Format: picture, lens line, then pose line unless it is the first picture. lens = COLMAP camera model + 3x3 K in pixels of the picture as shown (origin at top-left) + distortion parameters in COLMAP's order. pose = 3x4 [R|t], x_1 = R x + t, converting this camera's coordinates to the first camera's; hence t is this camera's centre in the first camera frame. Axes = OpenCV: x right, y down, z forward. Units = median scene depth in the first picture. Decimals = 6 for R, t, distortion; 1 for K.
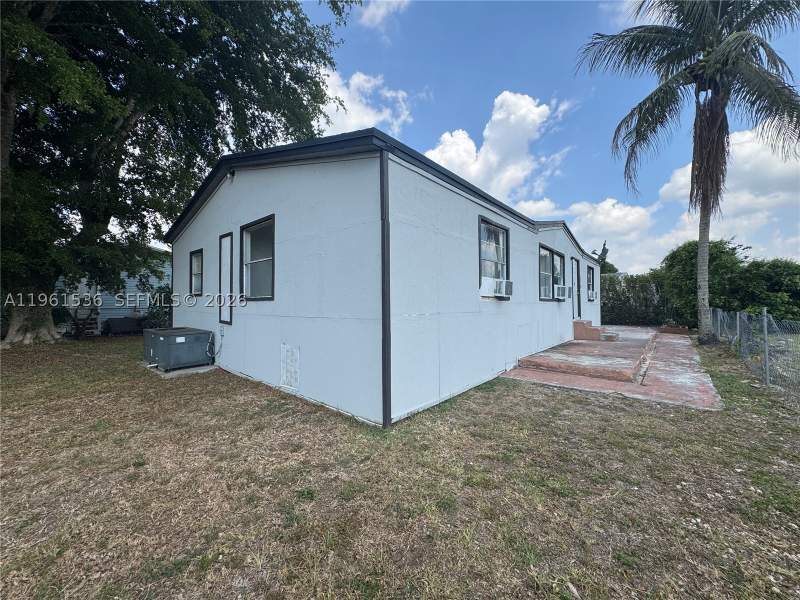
lens RADIAL K [[317.1, 0, 400.0], [0, 317.1, 300.0], [0, 0, 1]] dist [0.011791, 0.000313]
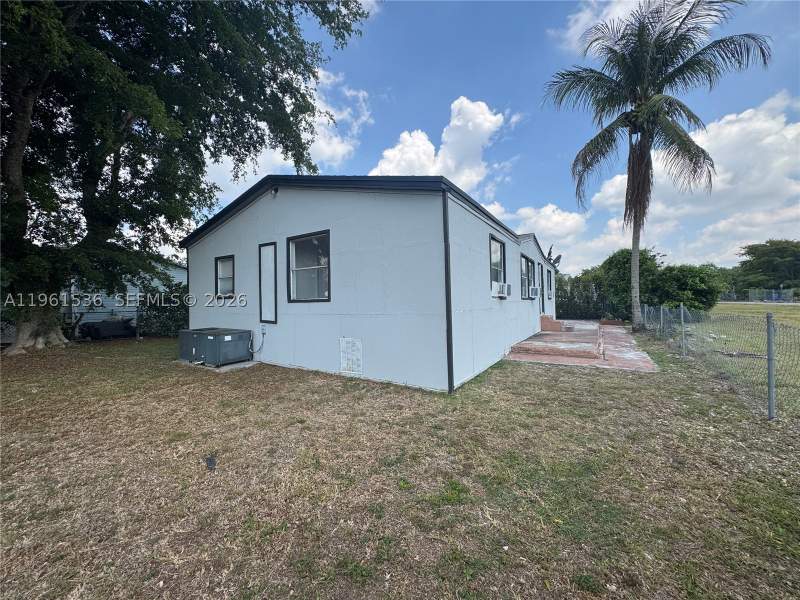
lens RADIAL K [[322.3, 0, 400.0], [0, 322.3, 300.0], [0, 0, 1]] dist [0.019522, -0.000110]
pose [[0.987860, -0.010533, 0.154989, -0.190682], [0.009928, 0.999940, 0.004682, -0.005195], [-0.155029, -0.003086, 0.987905, -0.141773]]
